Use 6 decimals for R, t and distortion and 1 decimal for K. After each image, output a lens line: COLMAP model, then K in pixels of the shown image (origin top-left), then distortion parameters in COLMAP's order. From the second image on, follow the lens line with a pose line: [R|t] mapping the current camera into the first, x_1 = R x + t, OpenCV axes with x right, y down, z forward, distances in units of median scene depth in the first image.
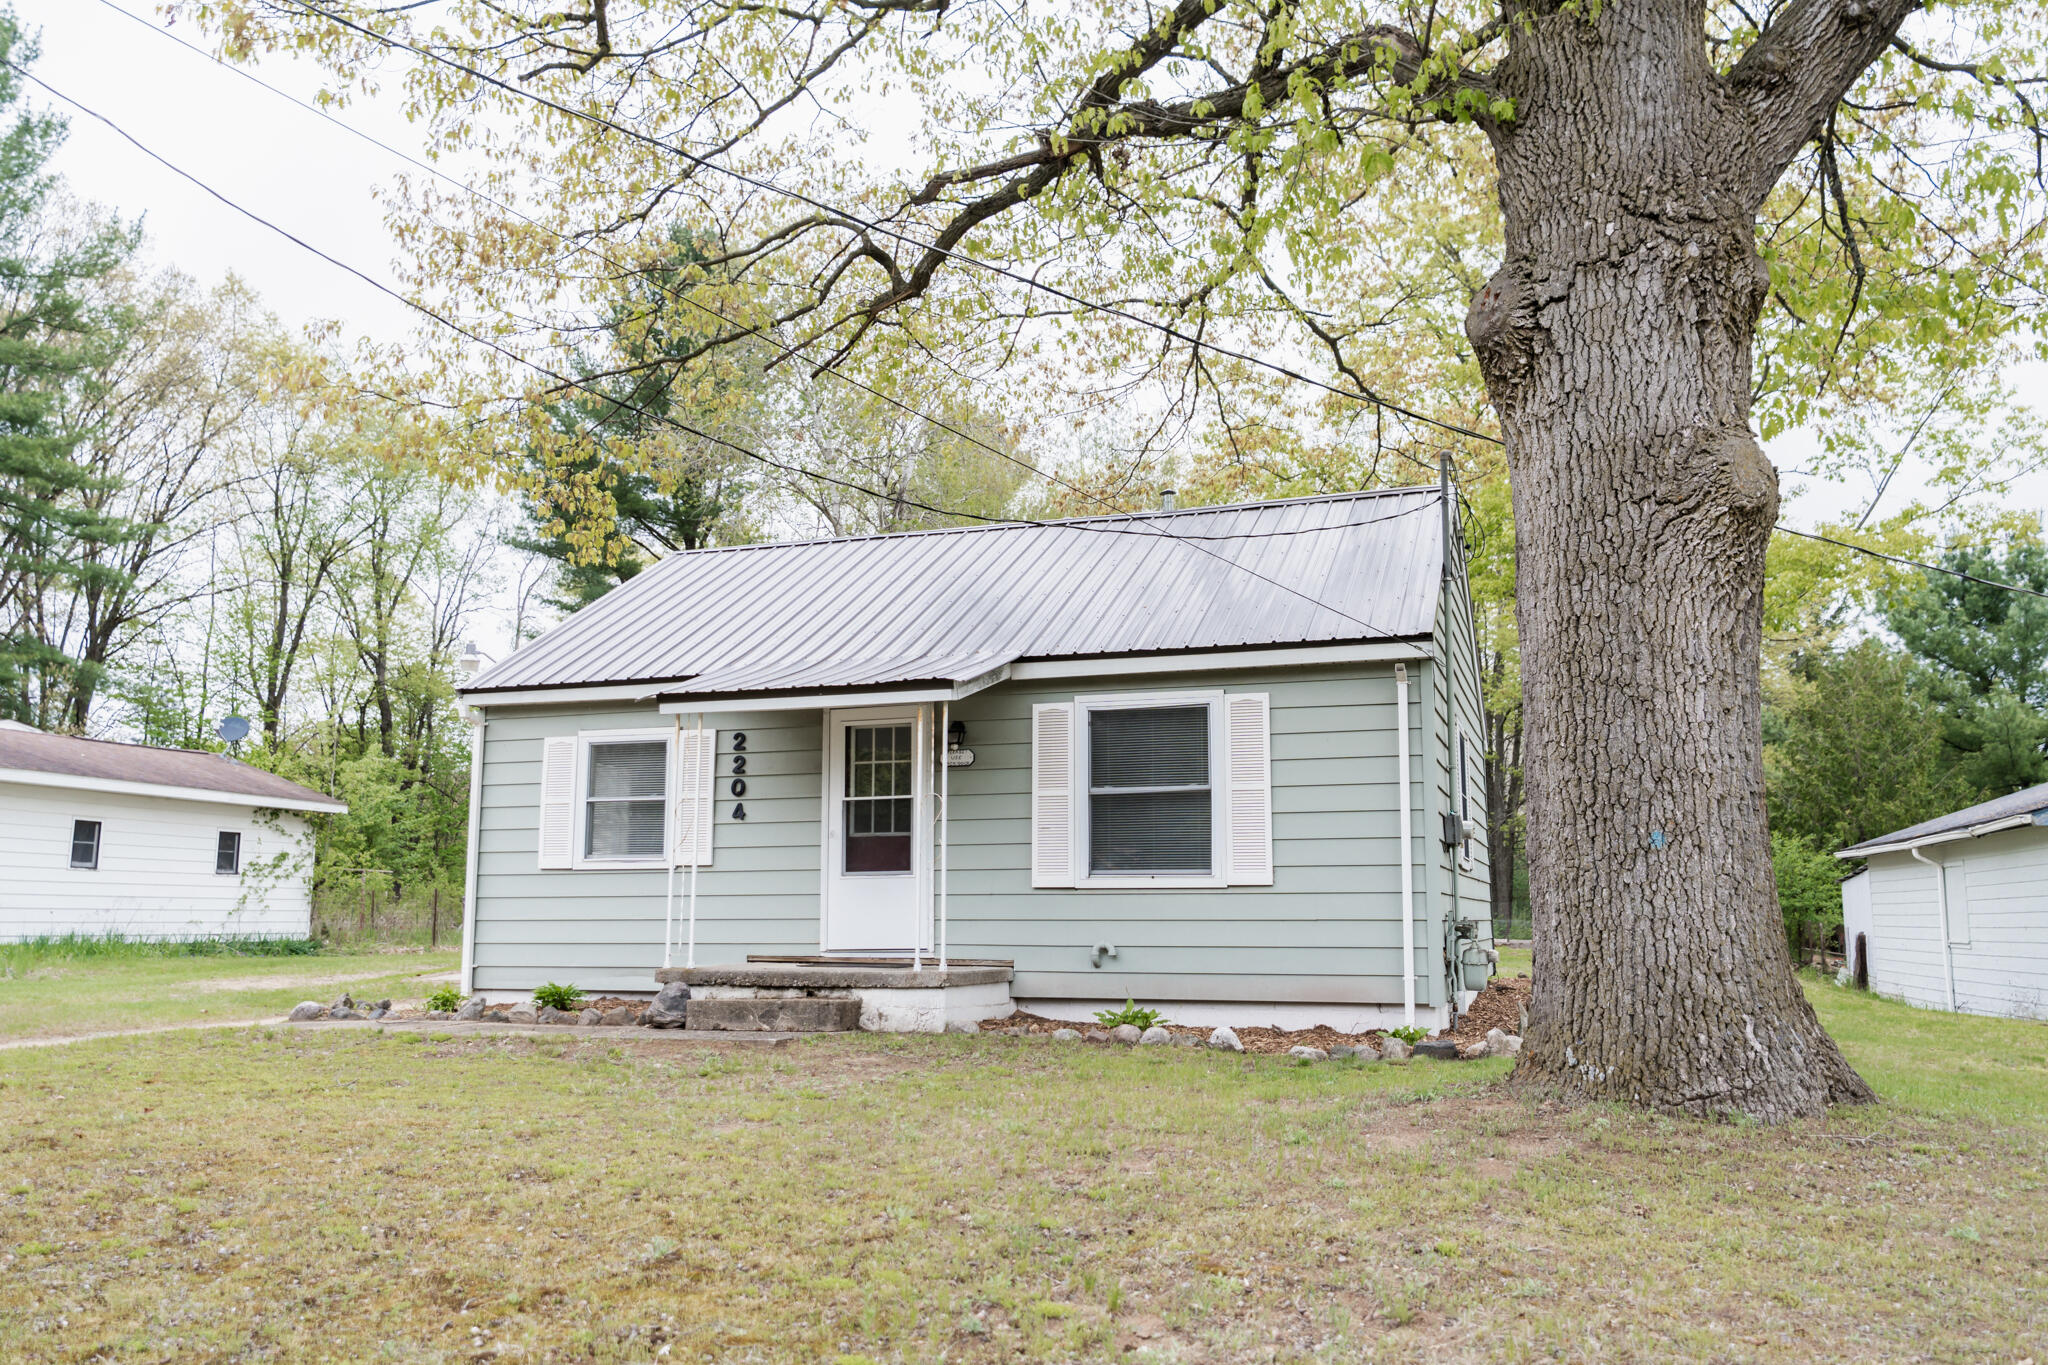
lens RADIAL K [[1592.9, 0, 1024.0], [0, 1592.9, 682.5], [0, 0, 1]] dist [-0.001716, -0.000284]
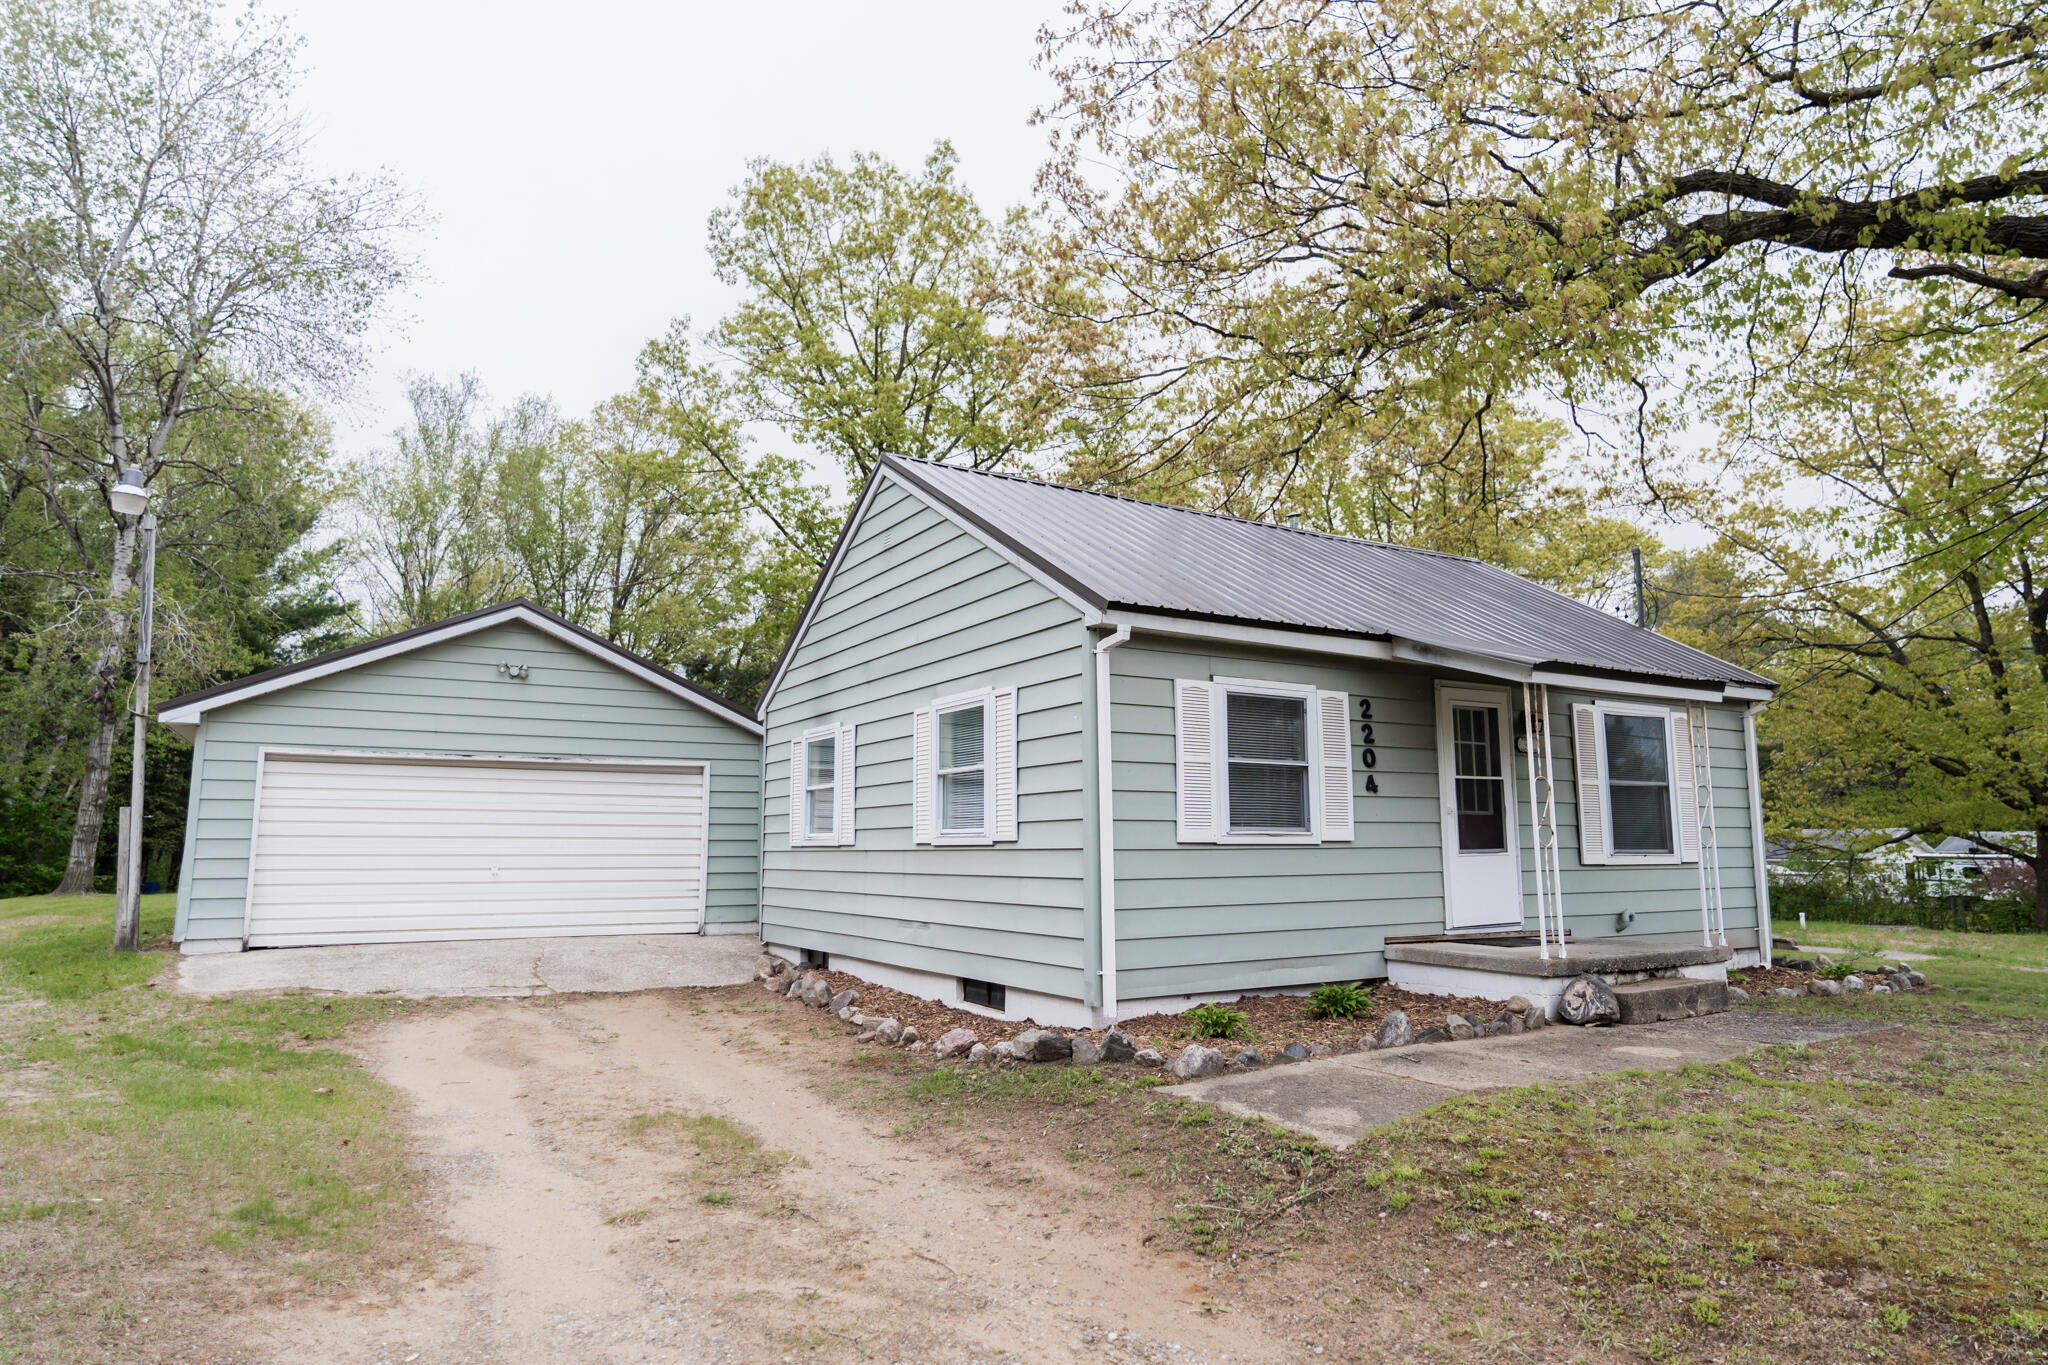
lens RADIAL K [[1199.4, 0, 1024.0], [0, 1199.4, 682.5], [0, 0, 1]] dist [0.002229, -0.000330]
pose [[0.640201, 0.098380, 0.761882, -0.913297], [-0.113817, 0.992967, -0.032580, 0.072562], [-0.759729, -0.065857, 0.646896, 0.746778]]
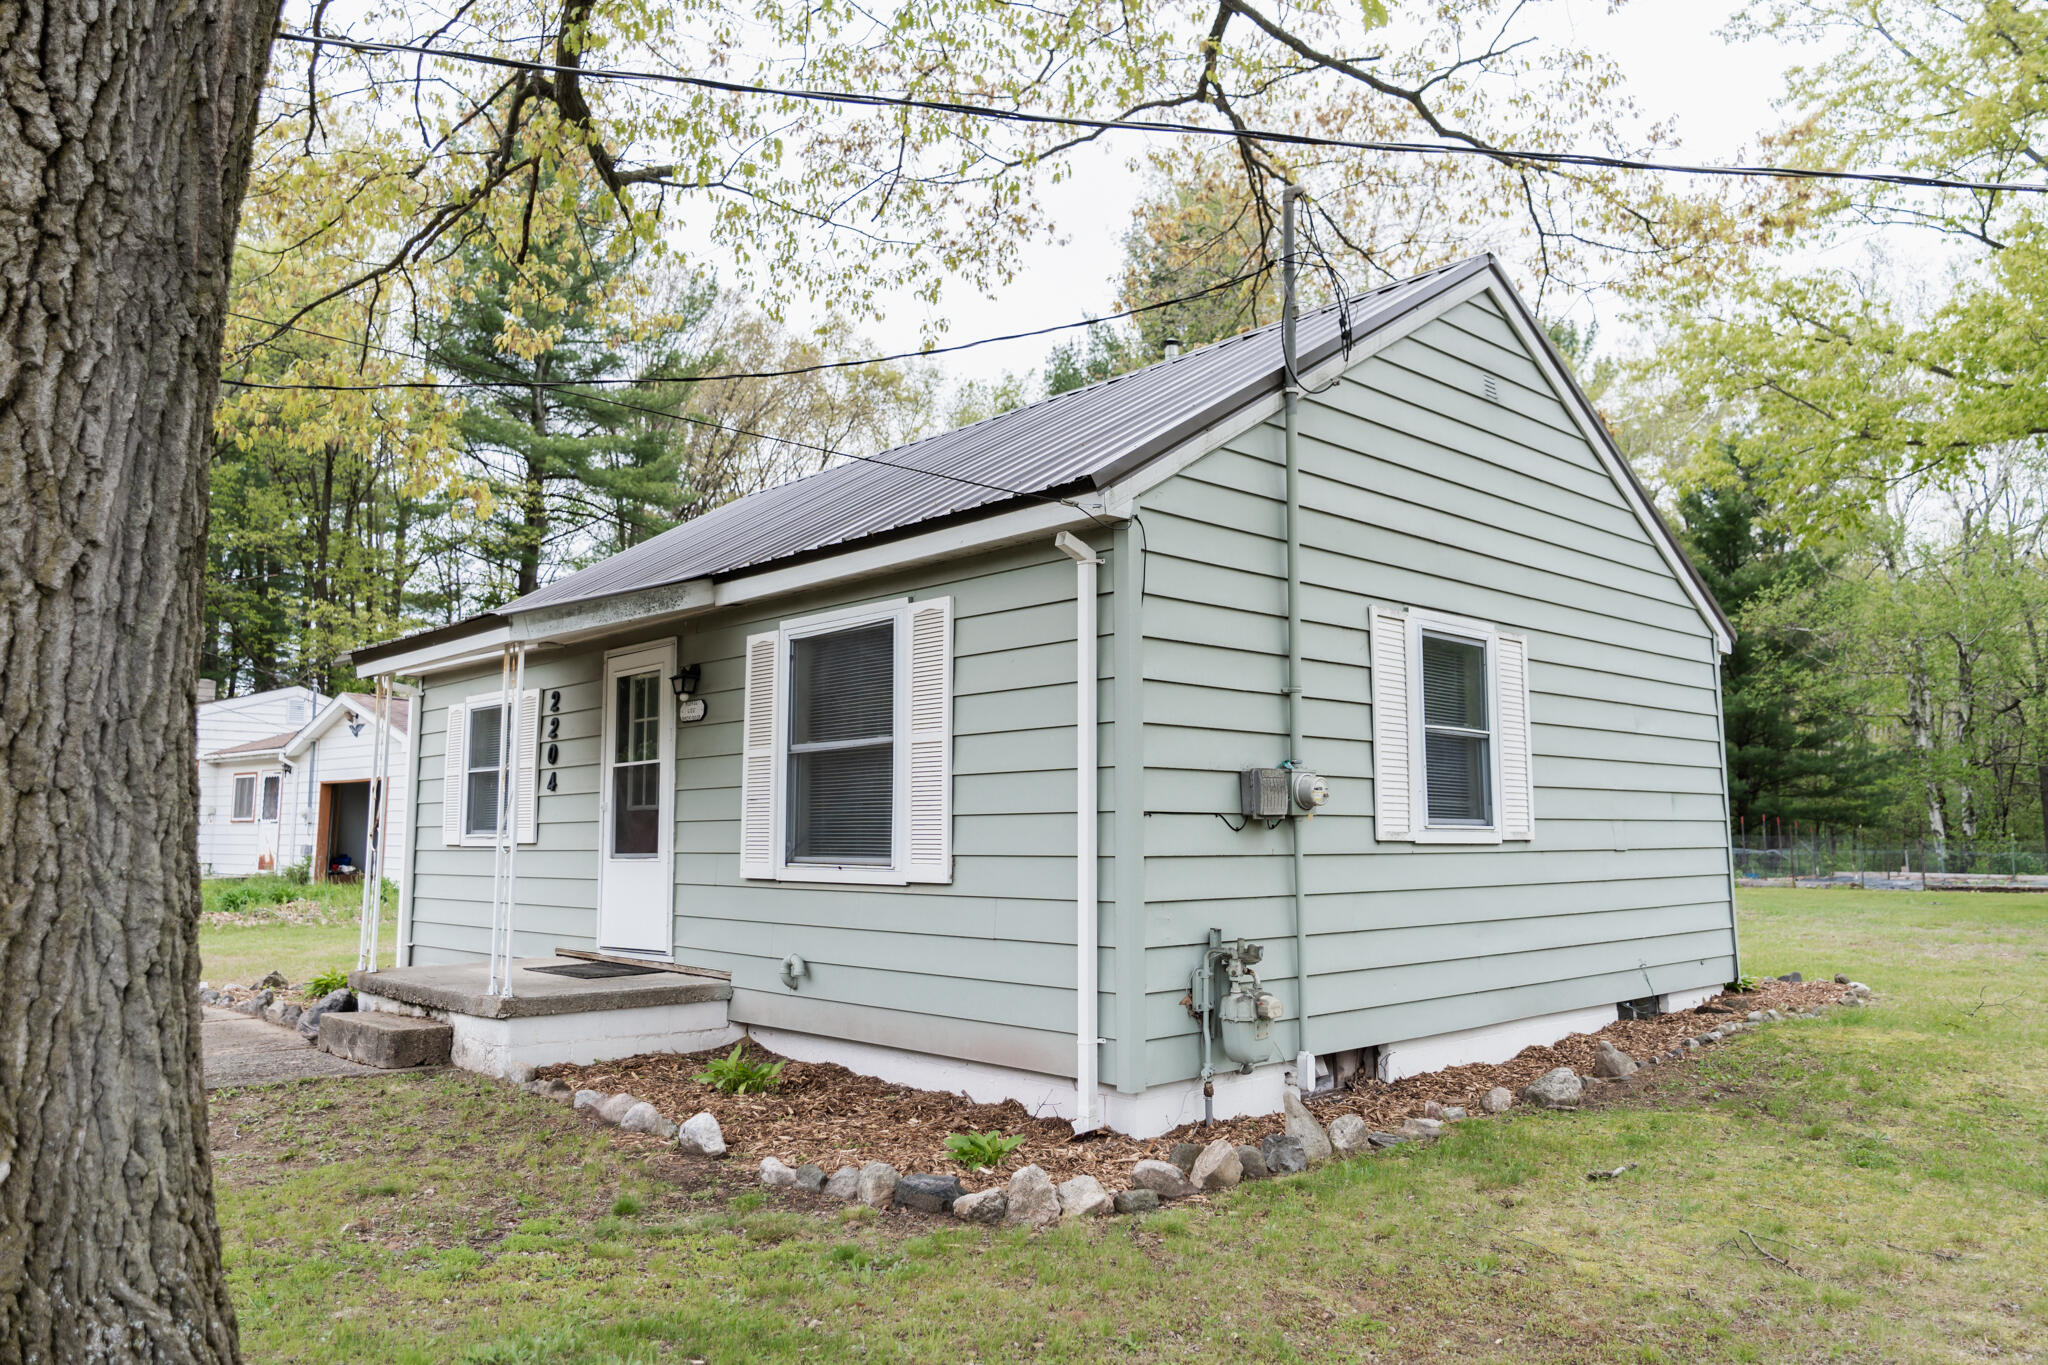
lens RADIAL K [[1426.7, 0, 1024.0], [0, 1426.7, 682.5], [0, 0, 1]] dist [0.001963, -0.001499]
pose [[0.883940, -0.054196, -0.464449, 0.440277], [0.073680, 0.996996, 0.023890, 0.029171], [0.461759, -0.055338, 0.885277, 0.460910]]
